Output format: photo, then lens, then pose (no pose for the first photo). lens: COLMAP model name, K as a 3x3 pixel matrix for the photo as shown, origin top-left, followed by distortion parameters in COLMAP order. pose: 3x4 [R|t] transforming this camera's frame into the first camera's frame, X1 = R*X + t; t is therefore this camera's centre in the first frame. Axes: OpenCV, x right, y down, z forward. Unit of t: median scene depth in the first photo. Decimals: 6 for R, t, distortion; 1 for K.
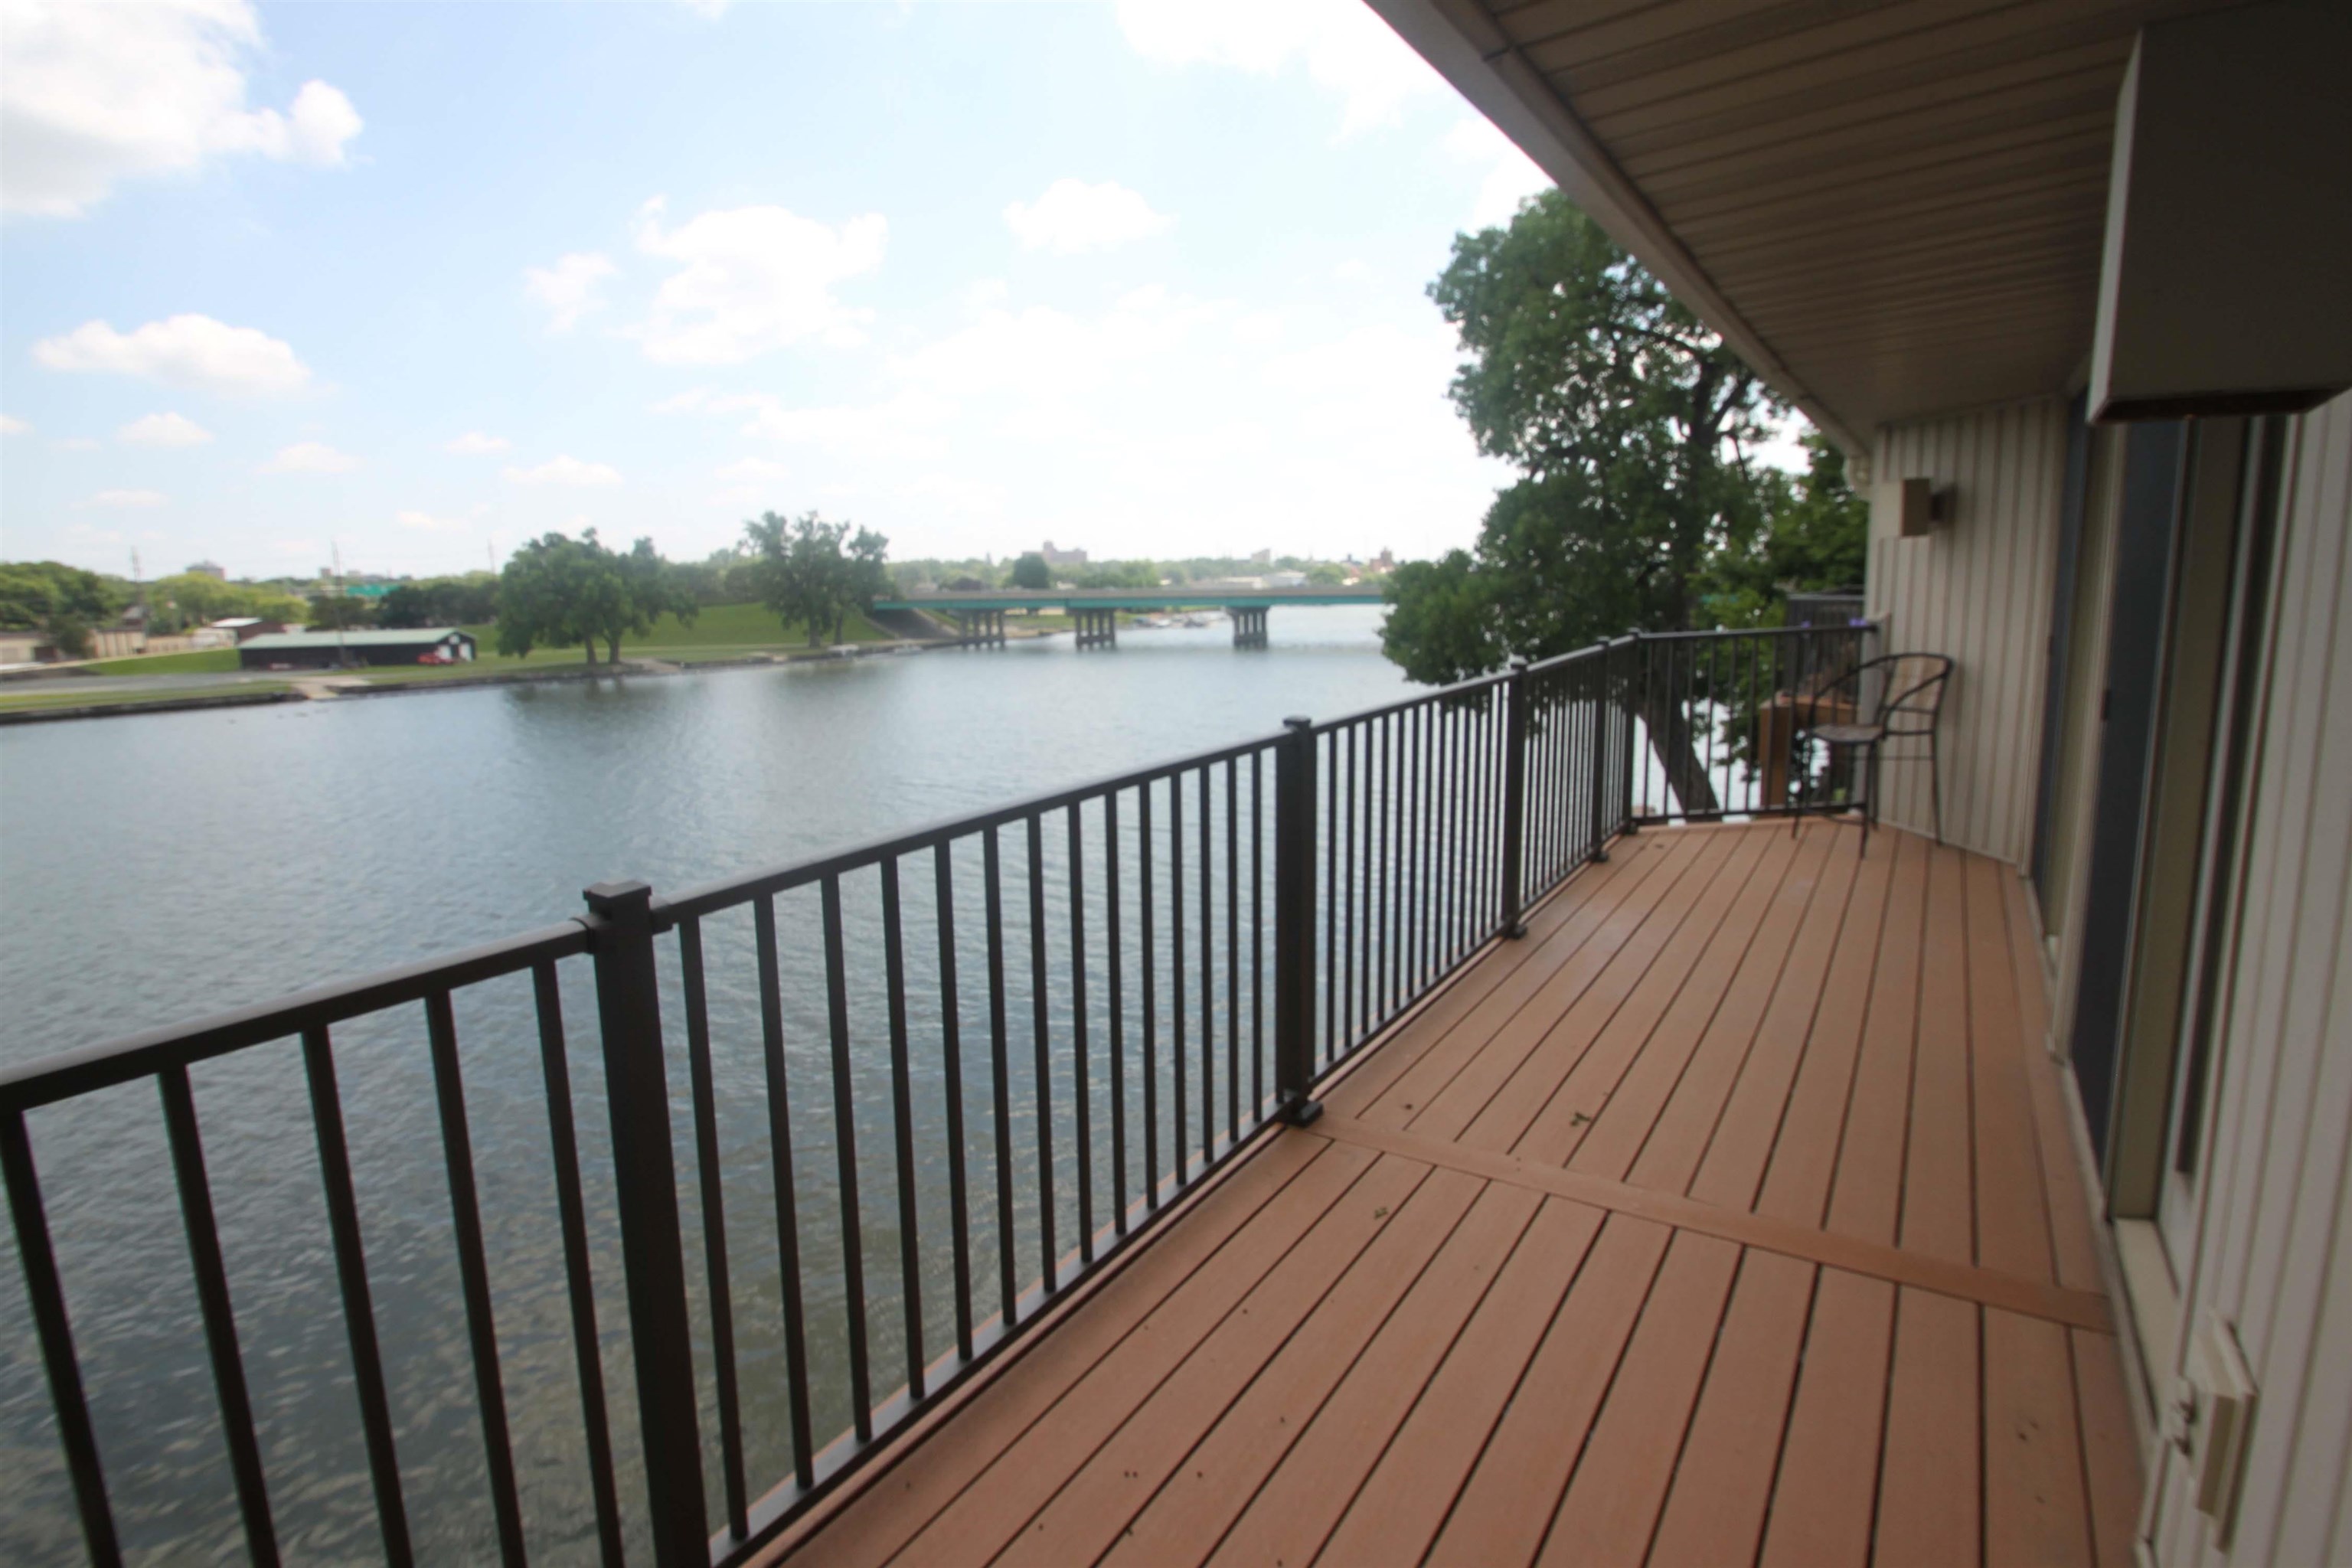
lens RADIAL K [[1115.1, 0, 1179.7], [0, 1115.1, 770.8], [0, 0, 1]] dist [0.003967, -0.012822]
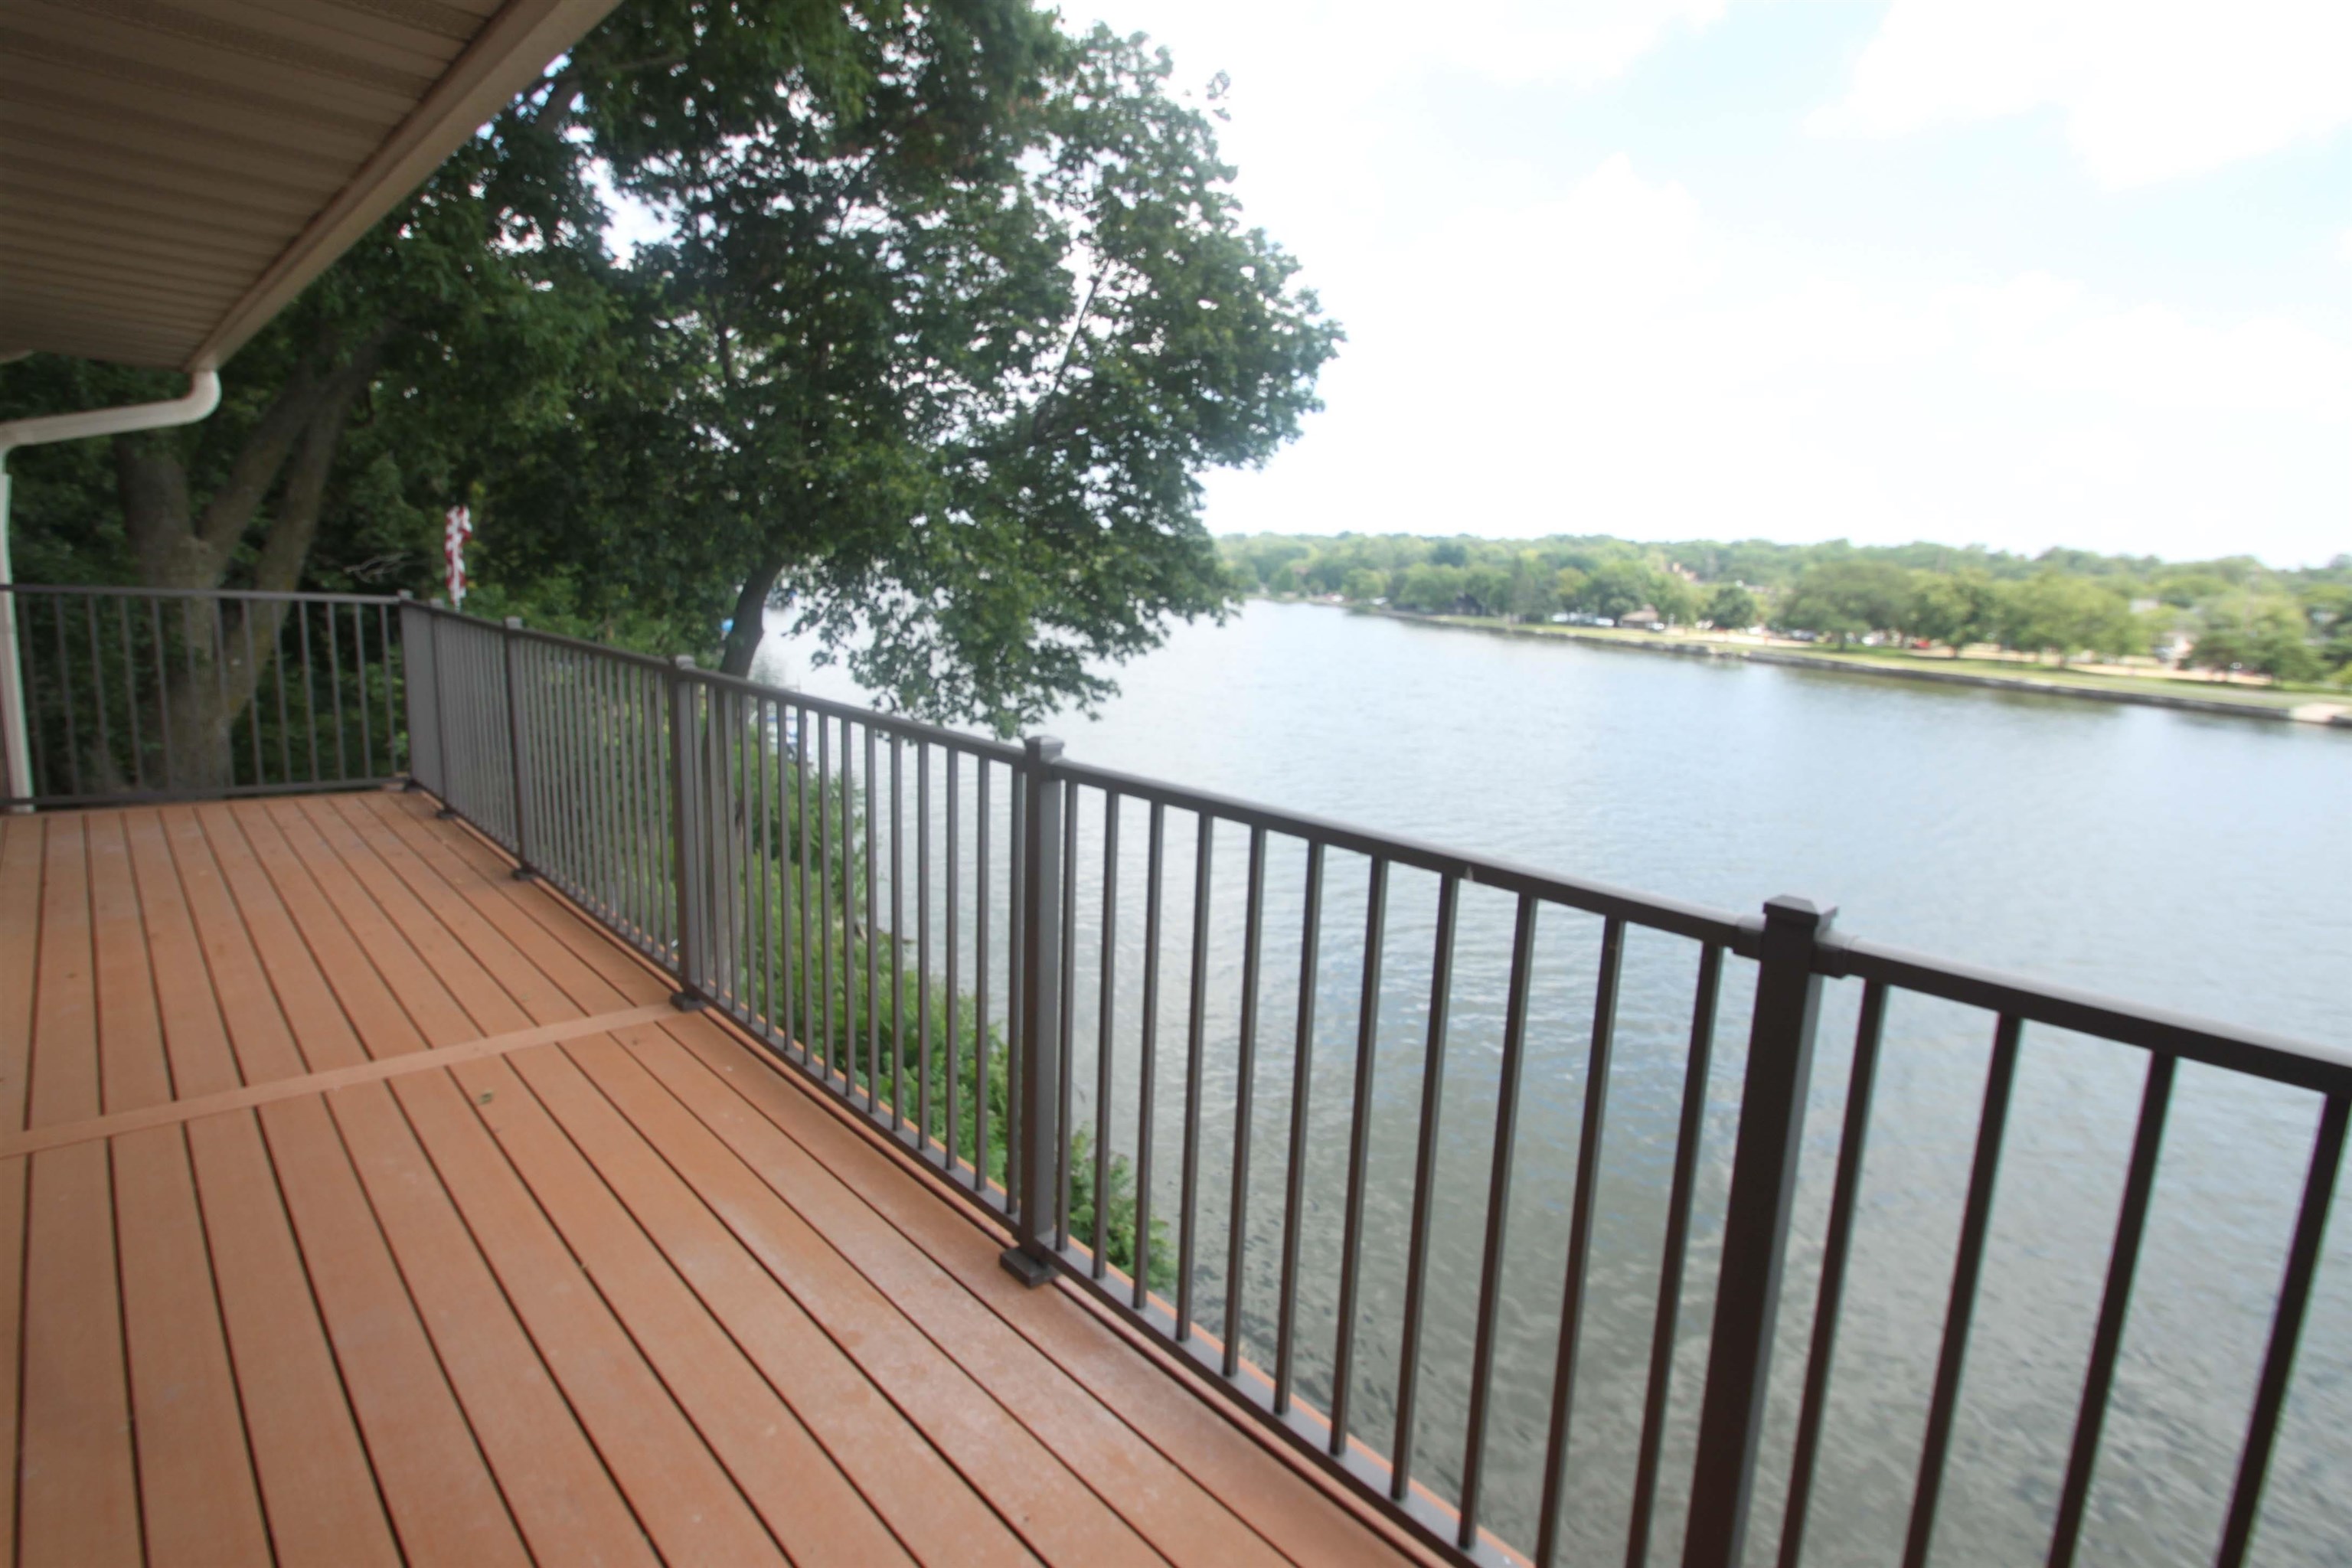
lens RADIAL K [[1115.1, 0, 1179.7], [0, 1115.1, 770.8], [0, 0, 1]] dist [0.003967, -0.012822]
pose [[-0.202470, 0.202311, -0.958163, 0.443893], [-0.184477, 0.953031, 0.240210, -0.124831], [0.961756, 0.225395, -0.155638, 0.664897]]
